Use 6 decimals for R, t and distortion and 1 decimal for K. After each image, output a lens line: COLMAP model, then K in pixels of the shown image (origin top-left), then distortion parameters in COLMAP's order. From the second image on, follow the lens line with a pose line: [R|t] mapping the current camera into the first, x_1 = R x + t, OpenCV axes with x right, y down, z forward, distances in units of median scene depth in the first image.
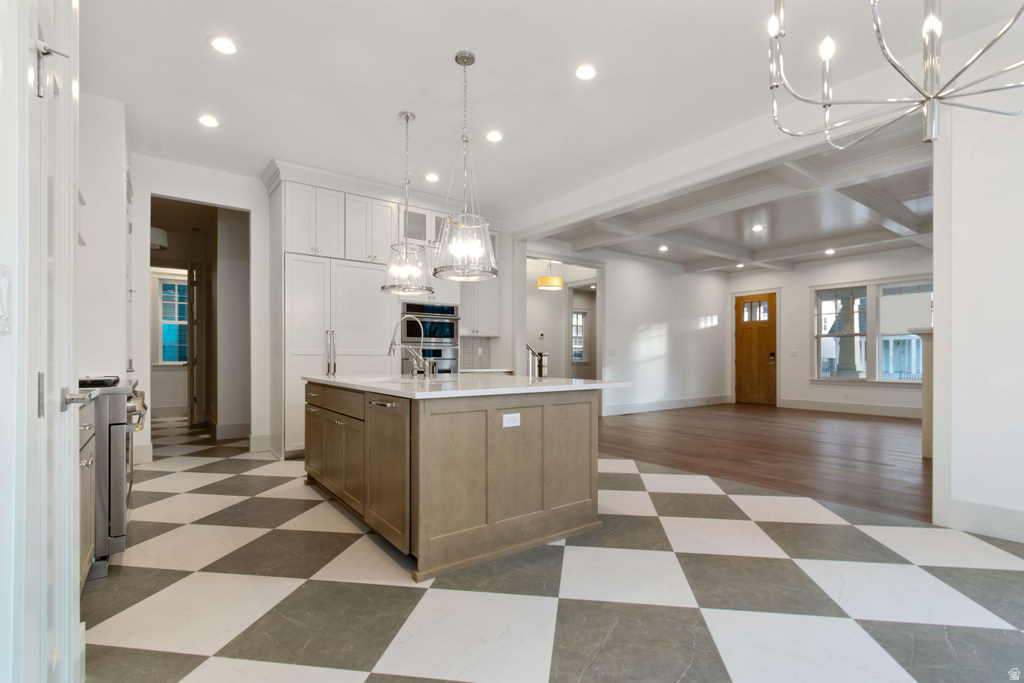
lens RADIAL K [[466.1, 0, 508.0], [0, 466.1, 351.4], [0, 0, 1]] dist [0.001426, -0.000268]
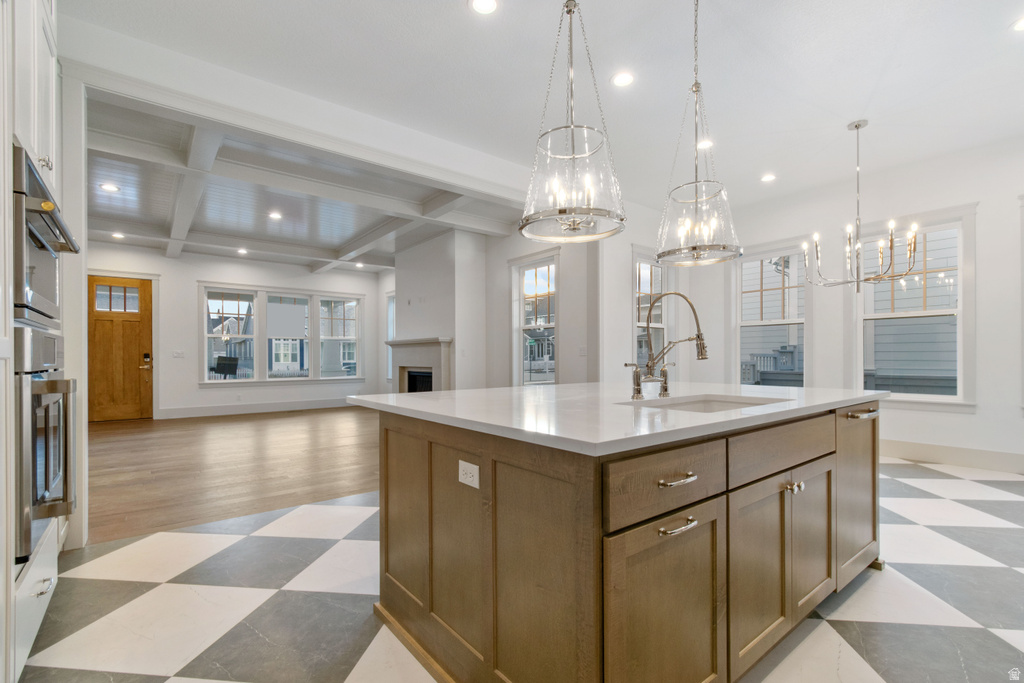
lens RADIAL K [[466.1, 0, 513.5], [0, 466.1, 355.0], [0, 0, 1]] dist [0.001426, -0.000268]
pose [[-0.044450, -0.002325, 0.999009, -0.269049], [-0.011677, 0.999930, 0.001808, -0.003828], [-0.998943, -0.011585, -0.044474, 0.406736]]
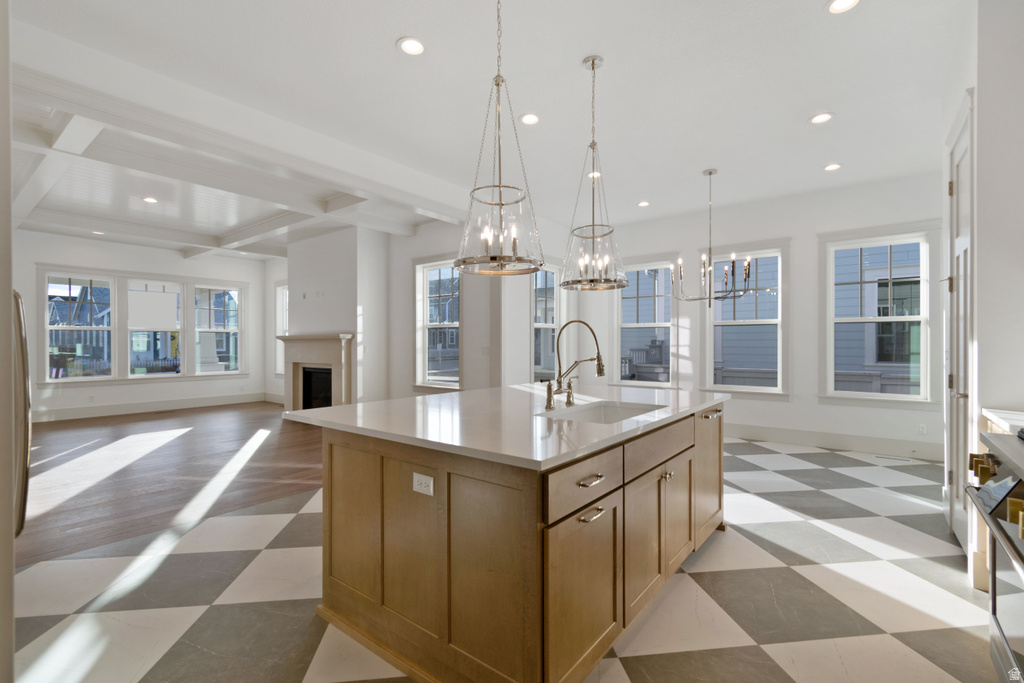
lens RADIAL K [[466.1, 0, 511.8], [0, 466.1, 341.5], [0, 0, 1]] dist [0.001426, -0.000268]
pose [[-0.275186, -0.004789, 0.961379, -0.298895], [-0.014057, 0.999901, 0.000957, -0.020186], [-0.961288, -0.013251, -0.275226, 0.430977]]
